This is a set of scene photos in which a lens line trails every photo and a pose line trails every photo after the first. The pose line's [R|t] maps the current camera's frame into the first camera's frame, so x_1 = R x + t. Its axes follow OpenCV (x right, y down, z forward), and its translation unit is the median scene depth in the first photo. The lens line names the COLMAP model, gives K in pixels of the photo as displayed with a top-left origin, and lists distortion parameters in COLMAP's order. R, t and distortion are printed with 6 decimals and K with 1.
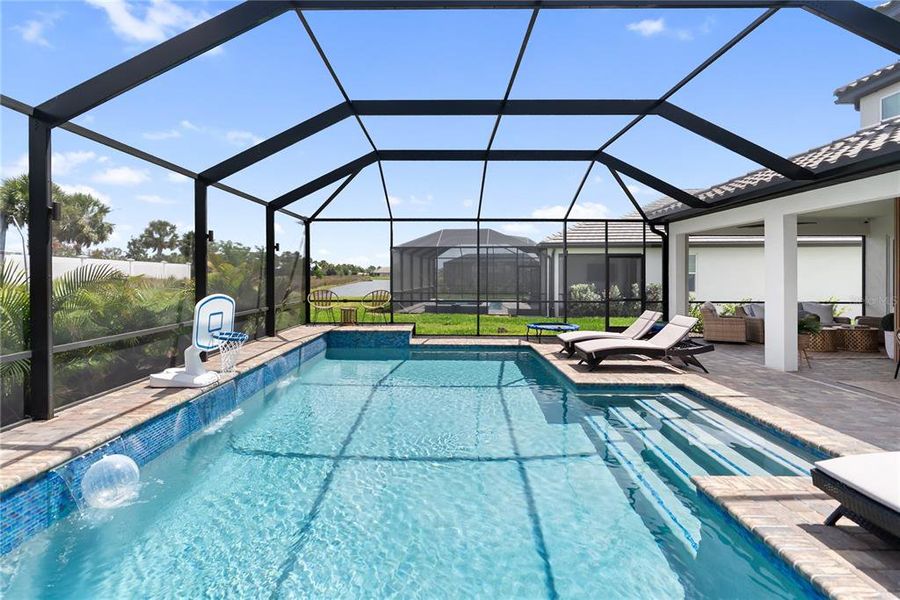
lens RADIAL K [[427.8, 0, 447.7], [0, 427.8, 267.8], [0, 0, 1]] dist [0.002158, 0.000746]
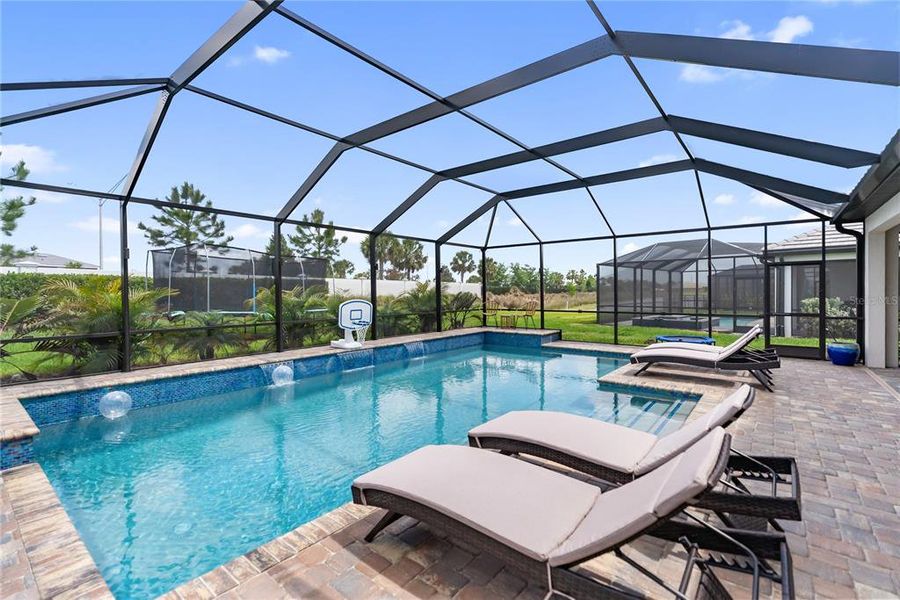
lens RADIAL K [[409.8, 0, 464.3], [0, 409.8, 297.8], [0, 0, 1]] dist [0.000263, -0.000044]
pose [[0.800004, 0.000295, -0.599994, 0.179612], [0.019521, 0.999458, 0.026521, 0.003014], [0.599677, -0.032929, 0.799565, -0.025110]]
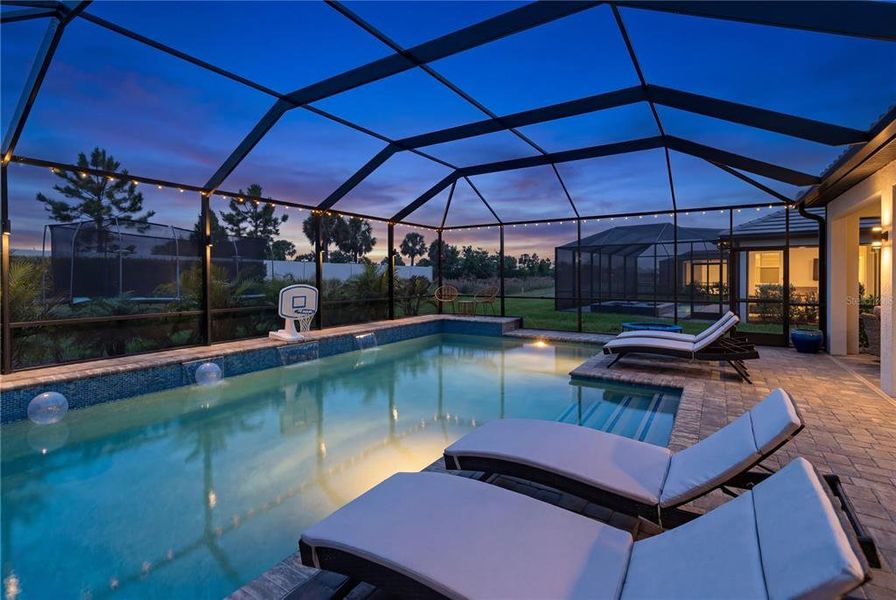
lens RADIAL K [[430.1, 0, 447.0], [0, 430.1, 282.1], [0, 0, 1]] dist [0.001080, 0.000401]
pose [[0.844056, 0.002486, -0.536249, 0.163704], [0.014141, 0.999538, 0.026892, 0.003268], [0.536069, -0.030282, 0.843631, -0.014168]]
